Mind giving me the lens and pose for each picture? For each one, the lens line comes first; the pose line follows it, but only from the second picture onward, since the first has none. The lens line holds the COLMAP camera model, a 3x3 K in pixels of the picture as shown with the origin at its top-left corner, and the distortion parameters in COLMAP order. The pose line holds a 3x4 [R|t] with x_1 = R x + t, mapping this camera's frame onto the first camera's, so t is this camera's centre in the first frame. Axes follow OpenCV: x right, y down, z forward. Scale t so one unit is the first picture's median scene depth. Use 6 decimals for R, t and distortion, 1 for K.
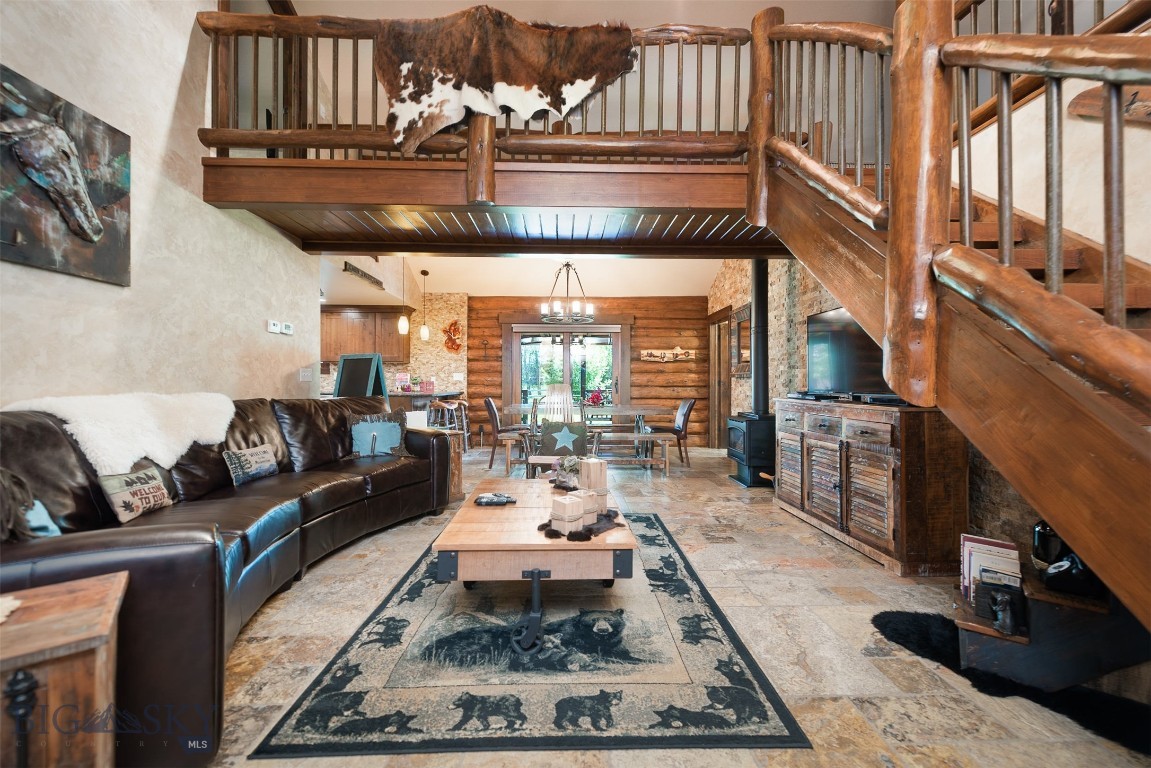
lens RADIAL K [[449.1, 0, 575.4], [0, 449.1, 376.5], [0, 0, 1]] dist [0.010162, -0.000357]
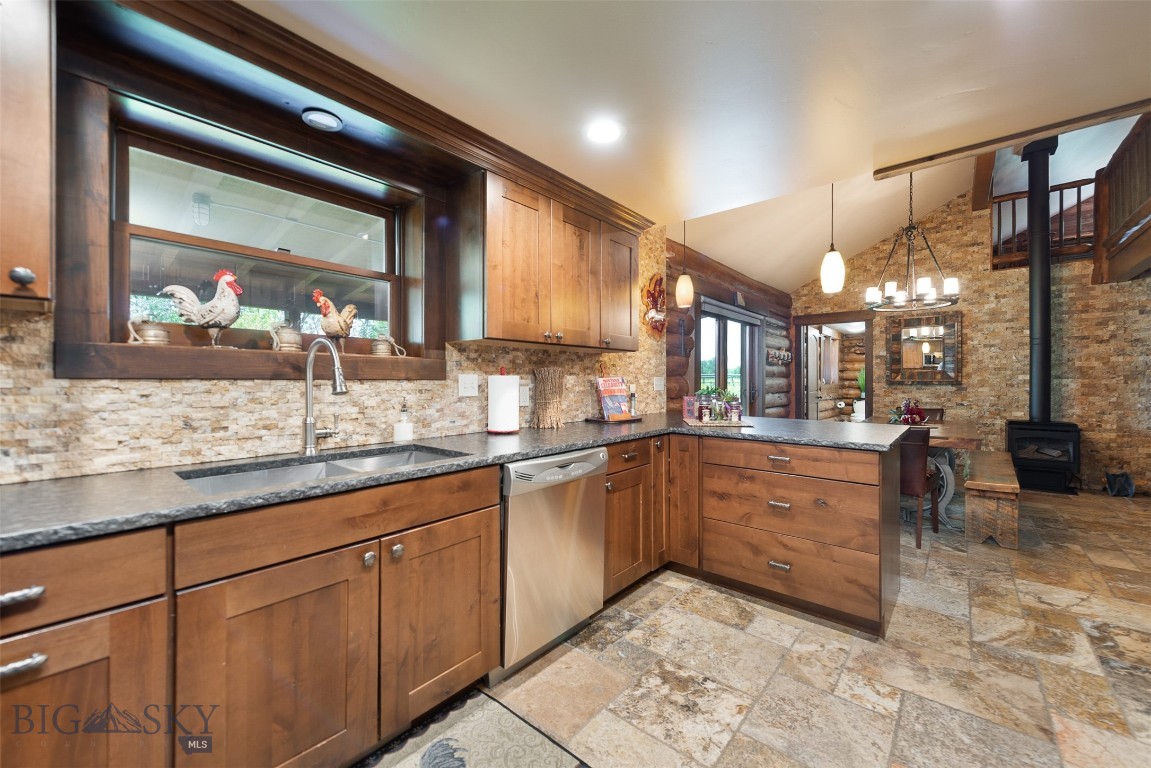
lens RADIAL K [[449.1, 0, 575.4], [0, 449.1, 376.5], [0, 0, 1]] dist [0.010162, -0.000357]
pose [[0.667628, 0.002459, 0.744491, -1.723500], [-0.010260, 0.999930, 0.005898, -0.024311], [-0.744424, -0.011576, 0.667606, 1.770703]]
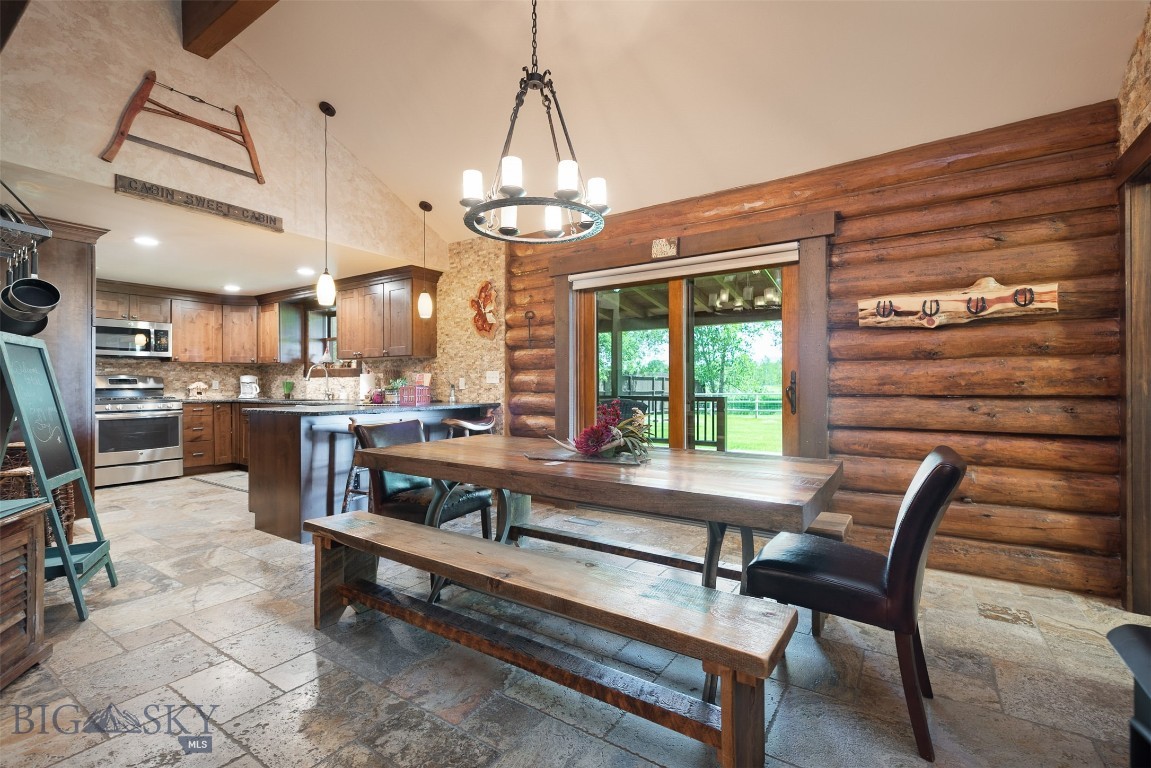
lens RADIAL K [[467.6, 0, 580.9], [0, 467.6, 381.9], [0, 0, 1]] dist [0.001067, -0.000012]
pose [[0.837194, -0.008239, -0.546845, 0.409714], [0.015842, 0.999832, 0.009189, 0.007011], [0.546677, -0.016356, 0.837184, 1.348748]]
